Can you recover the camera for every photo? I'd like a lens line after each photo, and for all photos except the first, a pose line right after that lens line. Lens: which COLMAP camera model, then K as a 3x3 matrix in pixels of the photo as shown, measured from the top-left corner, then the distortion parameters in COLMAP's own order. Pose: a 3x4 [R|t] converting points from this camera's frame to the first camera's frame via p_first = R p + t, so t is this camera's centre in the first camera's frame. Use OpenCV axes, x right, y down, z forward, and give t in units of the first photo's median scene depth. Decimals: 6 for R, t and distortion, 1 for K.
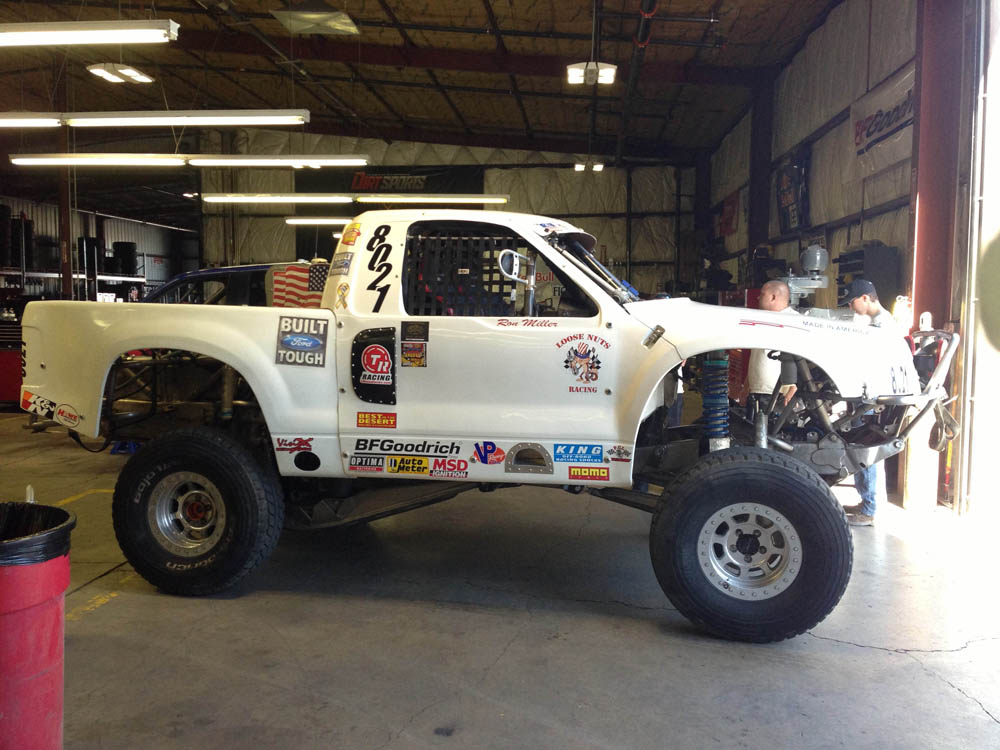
lens RADIAL K [[967.1, 0, 500.0], [0, 967.1, 375.0], [0, 0, 1]] dist [0.076579, 0.003920]
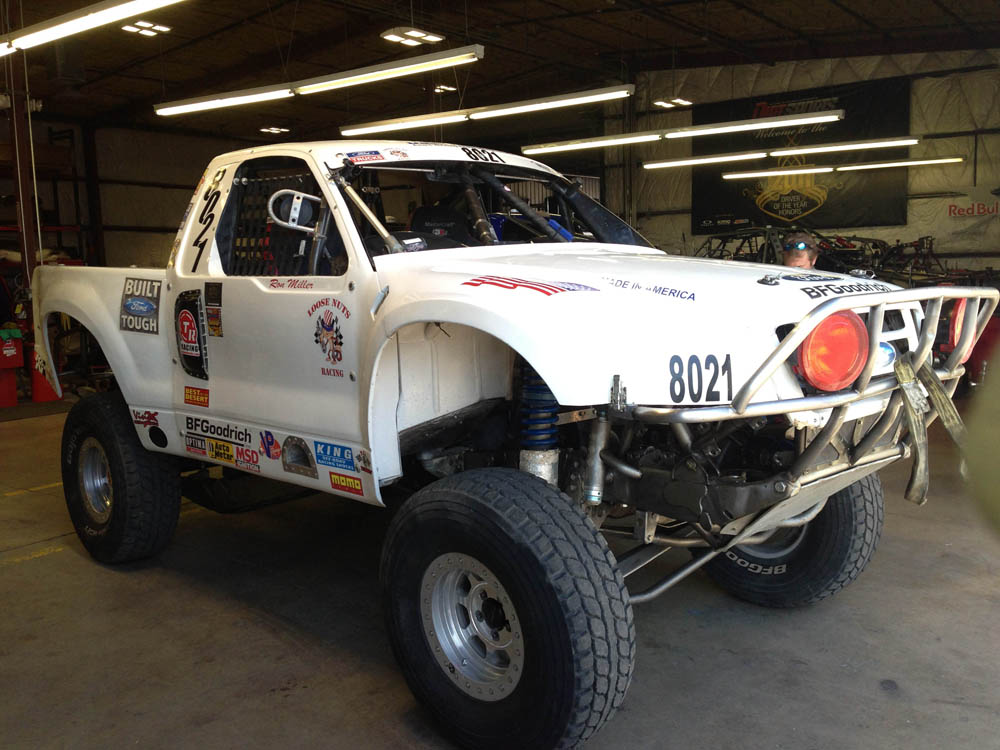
lens RADIAL K [[950.9, 0, 500.0], [0, 950.9, 375.0], [0, 0, 1]] dist [0.143719, -0.276074]
pose [[0.835526, 0.042374, -0.547815, 0.574247], [-0.012079, 0.998197, 0.058788, -0.026858], [0.549319, -0.042502, 0.834531, 0.431598]]
